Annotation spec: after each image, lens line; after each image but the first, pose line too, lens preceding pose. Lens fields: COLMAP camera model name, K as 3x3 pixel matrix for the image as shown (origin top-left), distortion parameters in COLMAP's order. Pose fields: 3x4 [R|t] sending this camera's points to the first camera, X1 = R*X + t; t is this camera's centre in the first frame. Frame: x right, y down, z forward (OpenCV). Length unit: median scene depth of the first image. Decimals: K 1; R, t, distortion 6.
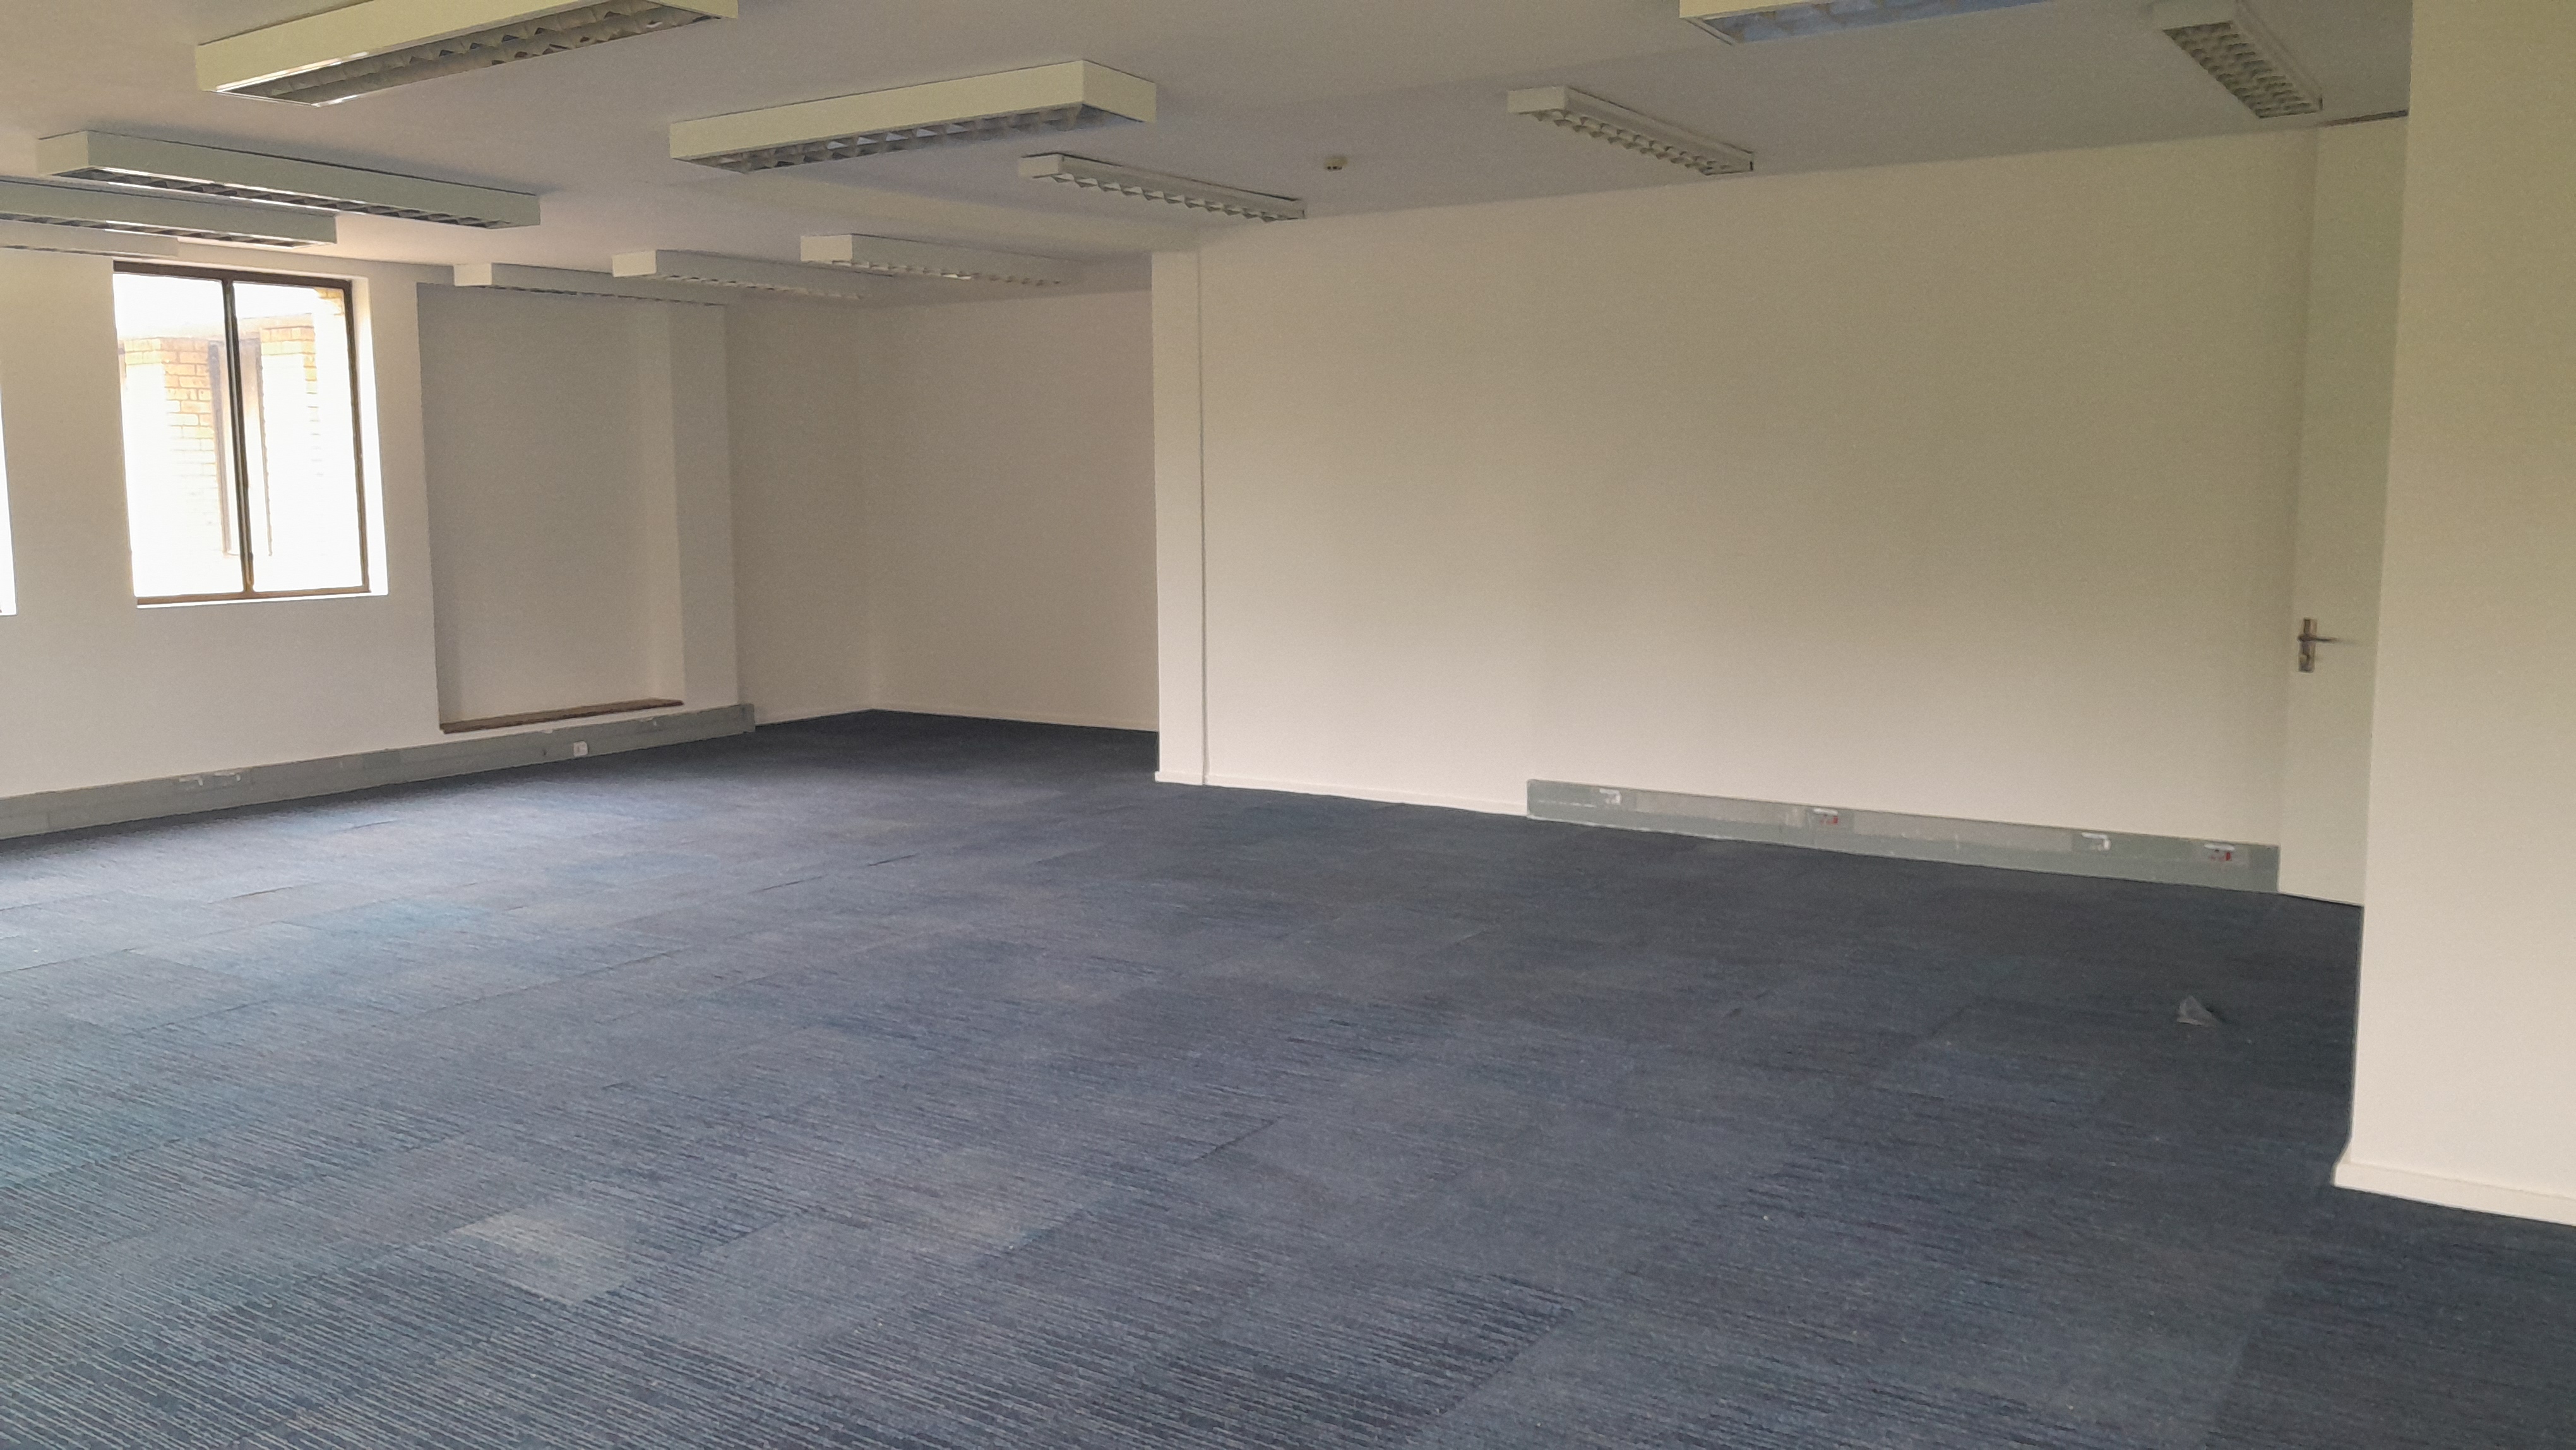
lens RADIAL K [[1999.0, 0, 1282.6], [0, 1999.0, 724.0], [0, 0, 1]] dist [0.042000, -0.067339]
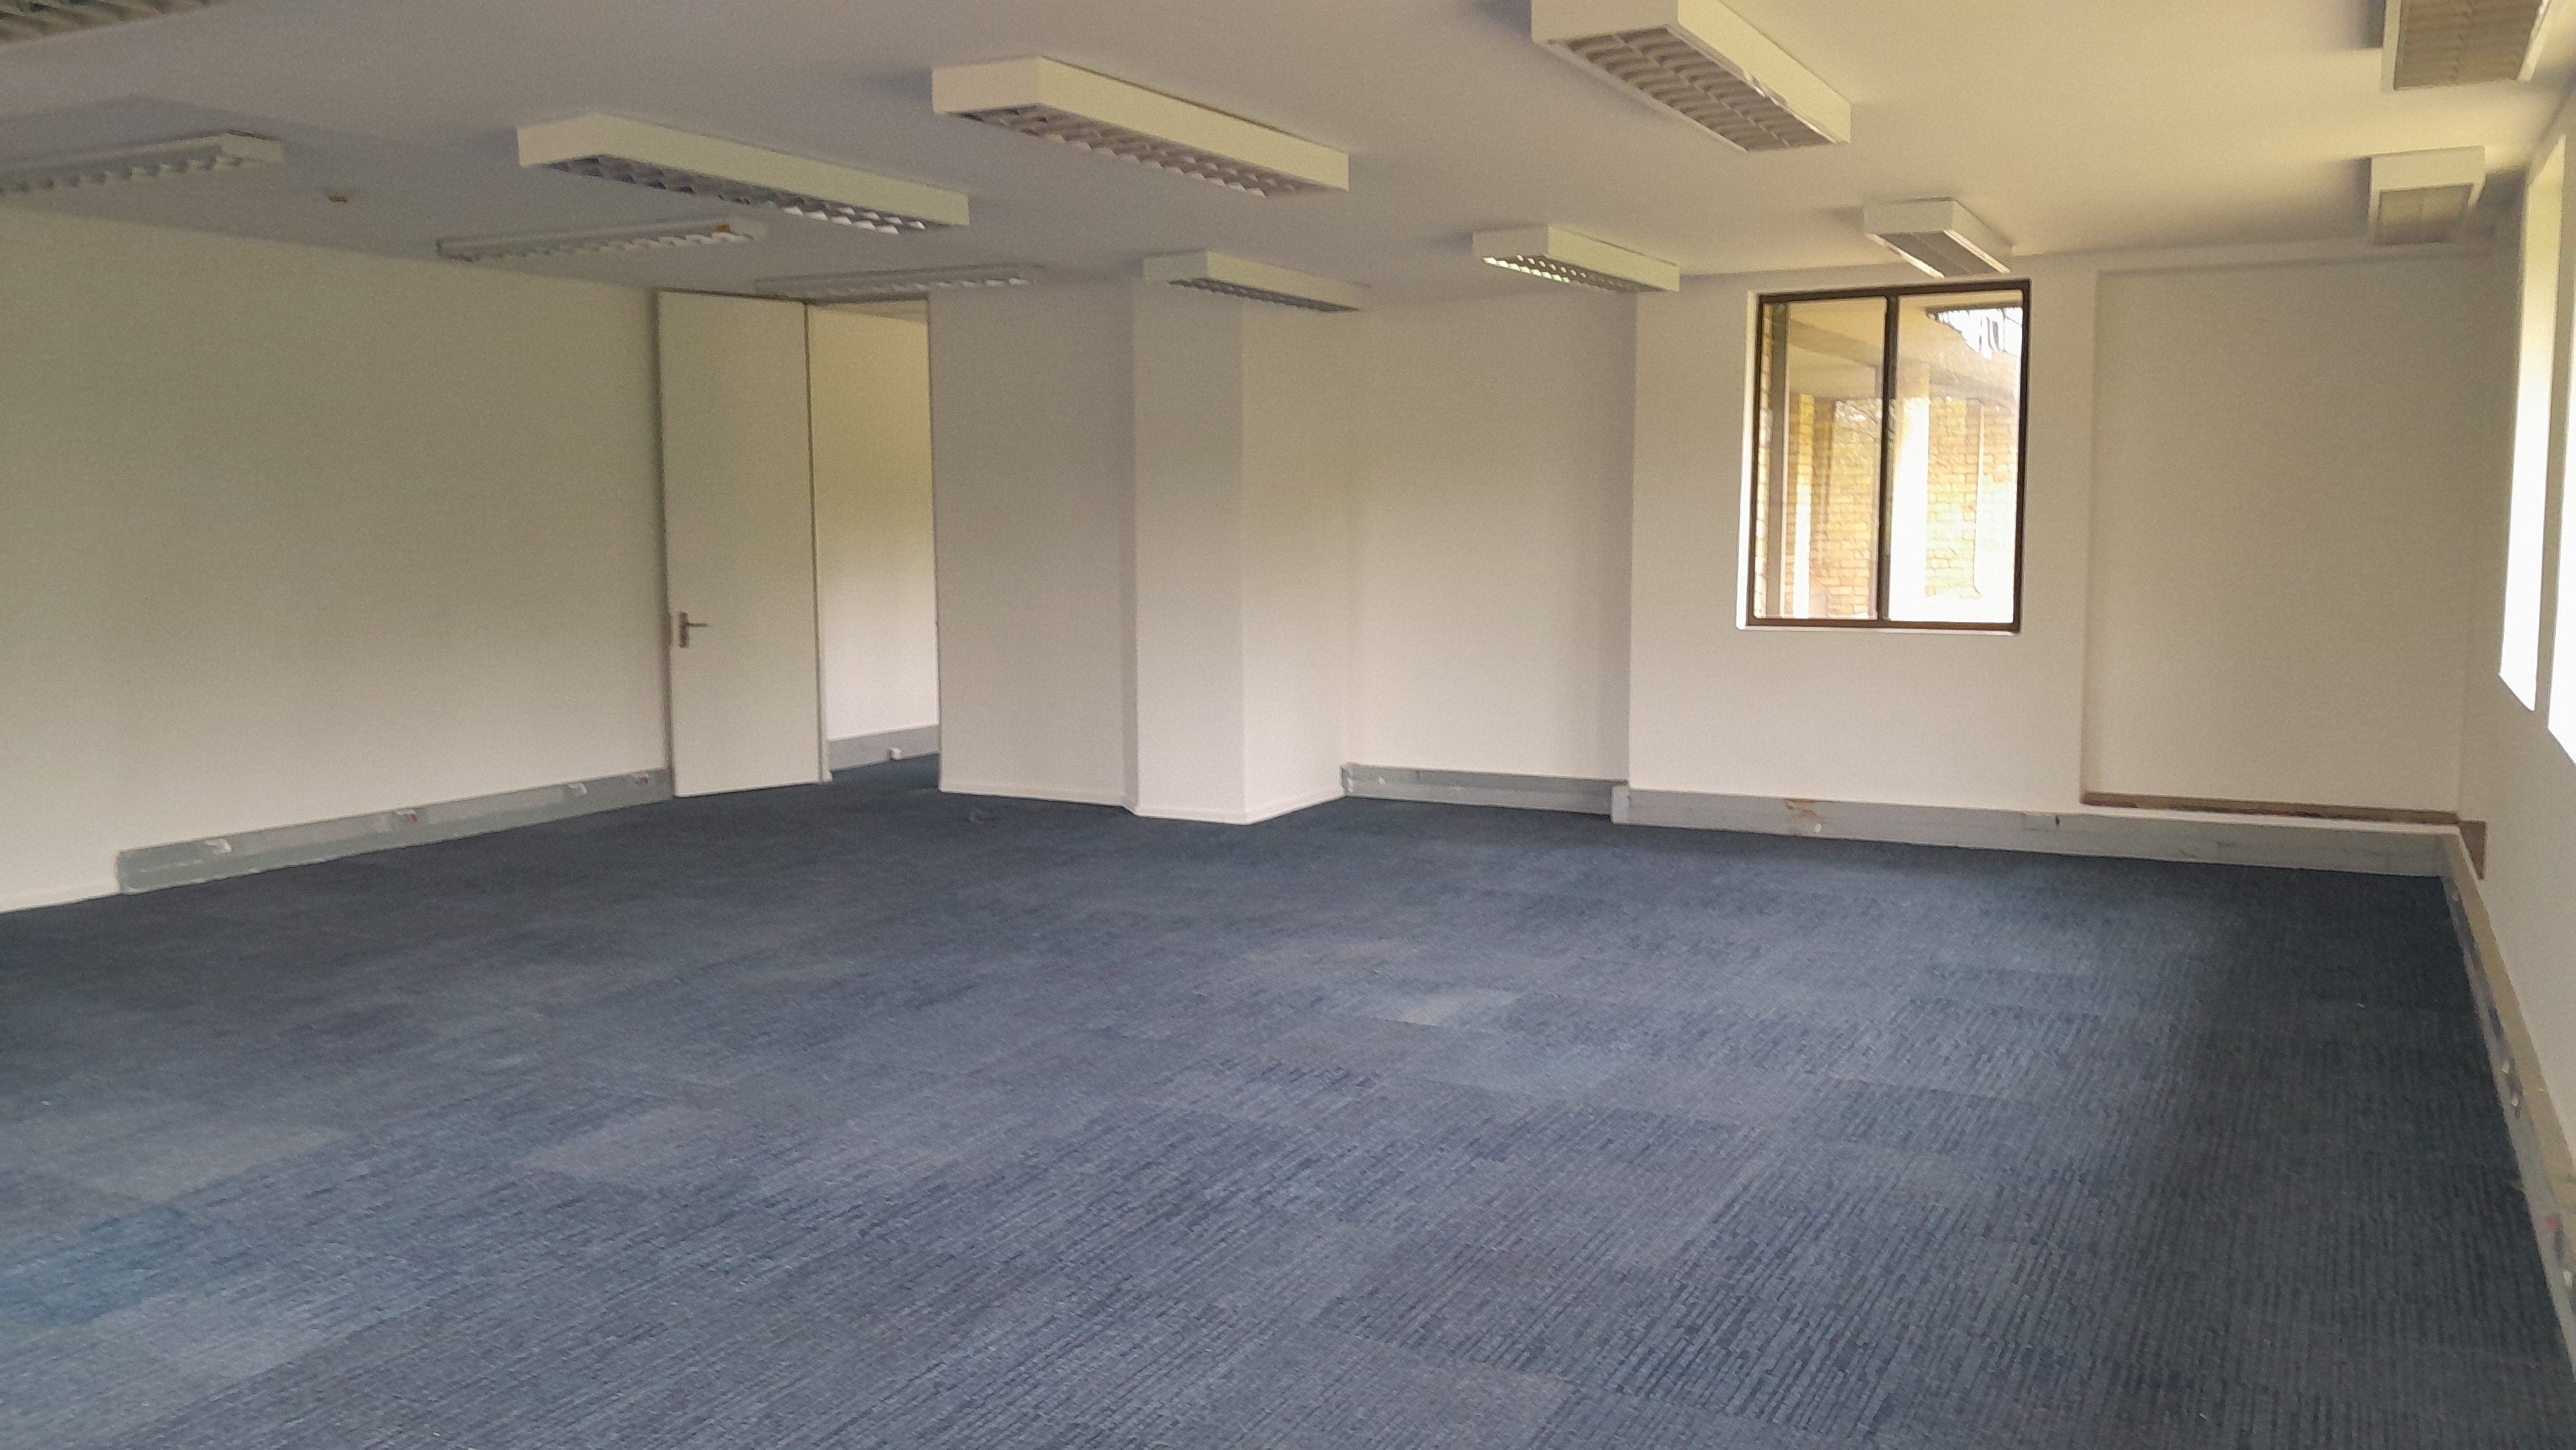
lens RADIAL K [[1999.0, 0, 1270.9], [0, 1999.0, 720.3], [0, 0, 1]] dist [0.042000, -0.067339]
pose [[-0.094011, -0.097836, 0.990752, -1.002678], [0.129719, 0.985472, 0.109624, -0.077208], [-0.987084, 0.138825, -0.079954, 0.666334]]
